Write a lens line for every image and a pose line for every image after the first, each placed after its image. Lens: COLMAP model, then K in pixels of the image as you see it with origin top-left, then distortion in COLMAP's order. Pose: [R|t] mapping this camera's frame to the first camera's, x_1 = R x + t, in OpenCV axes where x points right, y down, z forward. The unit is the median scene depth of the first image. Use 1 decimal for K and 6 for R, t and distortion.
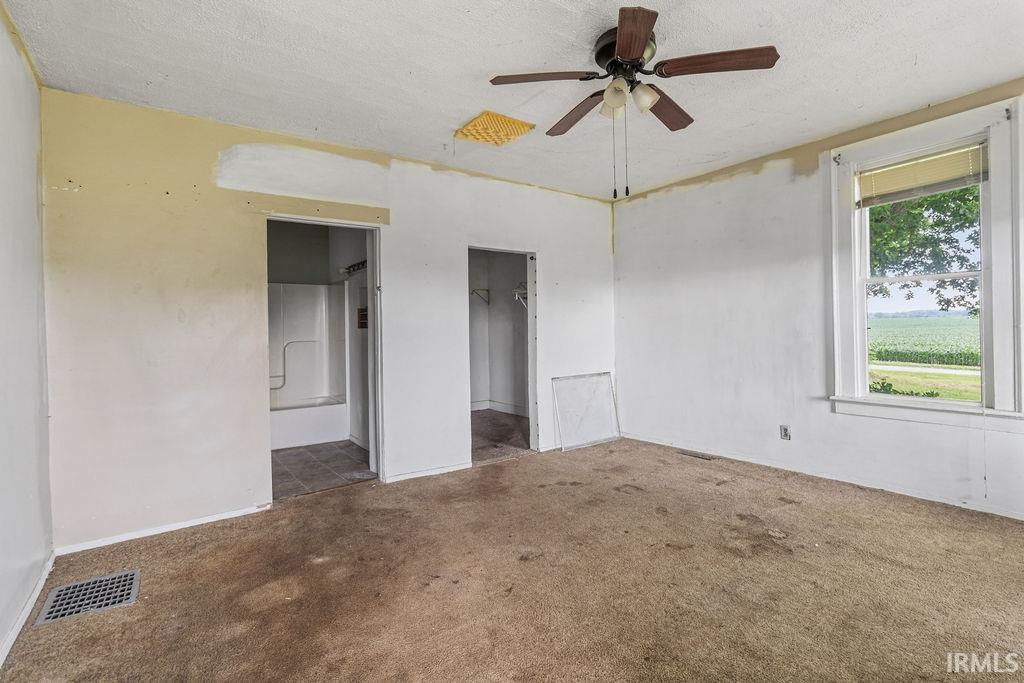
lens RADIAL K [[476.4, 0, 512.7], [0, 476.4, 327.8], [0, 0, 1]] dist [0.000423, -0.000138]
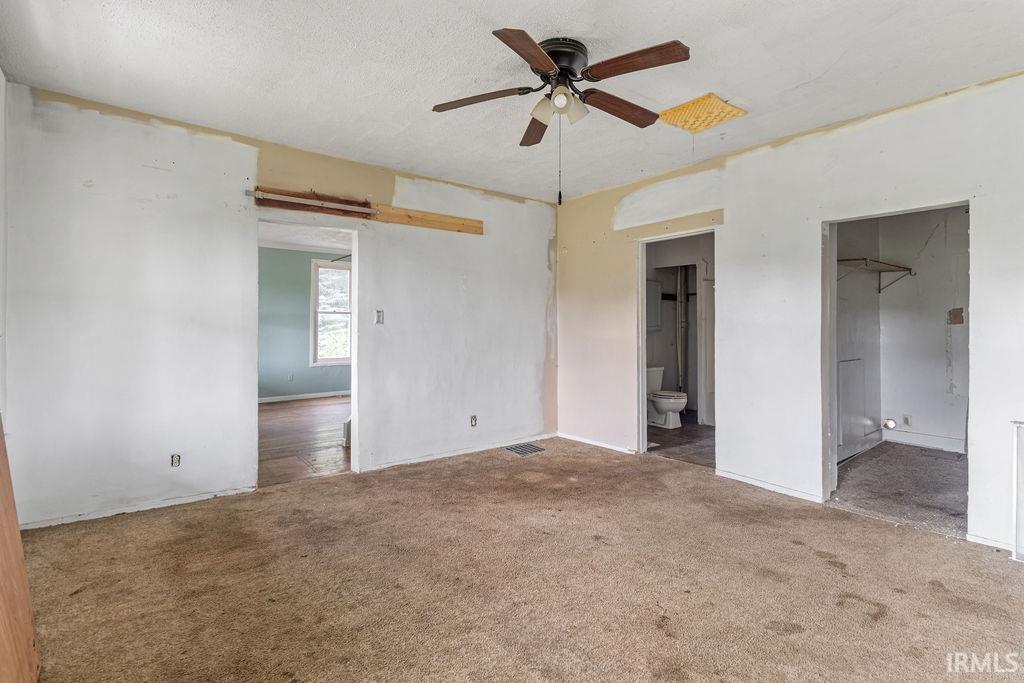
lens RADIAL K [[490.8, 0, 524.1], [0, 490.8, 321.8], [0, 0, 1]] dist [-0.001005, -0.000153]
pose [[0.058995, 0.009495, -0.998213, 0.852635], [-0.002202, 0.999954, 0.009382, -0.017207], [0.998256, 0.001645, 0.059013, 0.570684]]
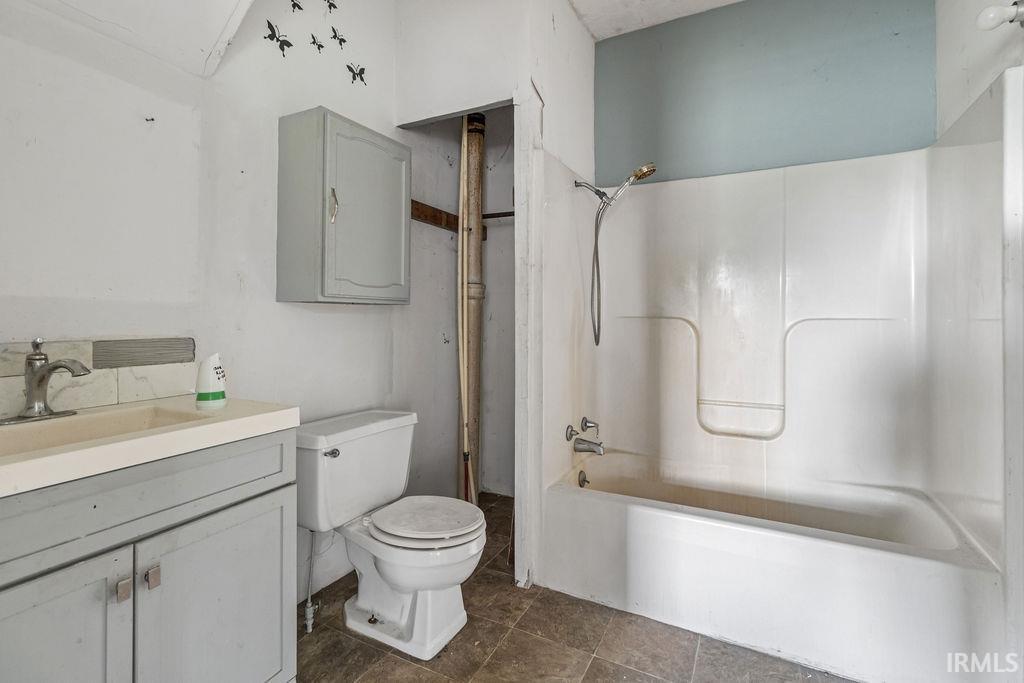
lens RADIAL K [[476.4, 0, 512.7], [0, 476.4, 327.8], [0, 0, 1]] dist [0.000423, -0.000138]
pose [[0.442176, 0.014957, -0.896804, -0.382878], [-0.011769, 0.999872, 0.010874, 0.057063], [0.896851, 0.005746, 0.442295, 1.051463]]
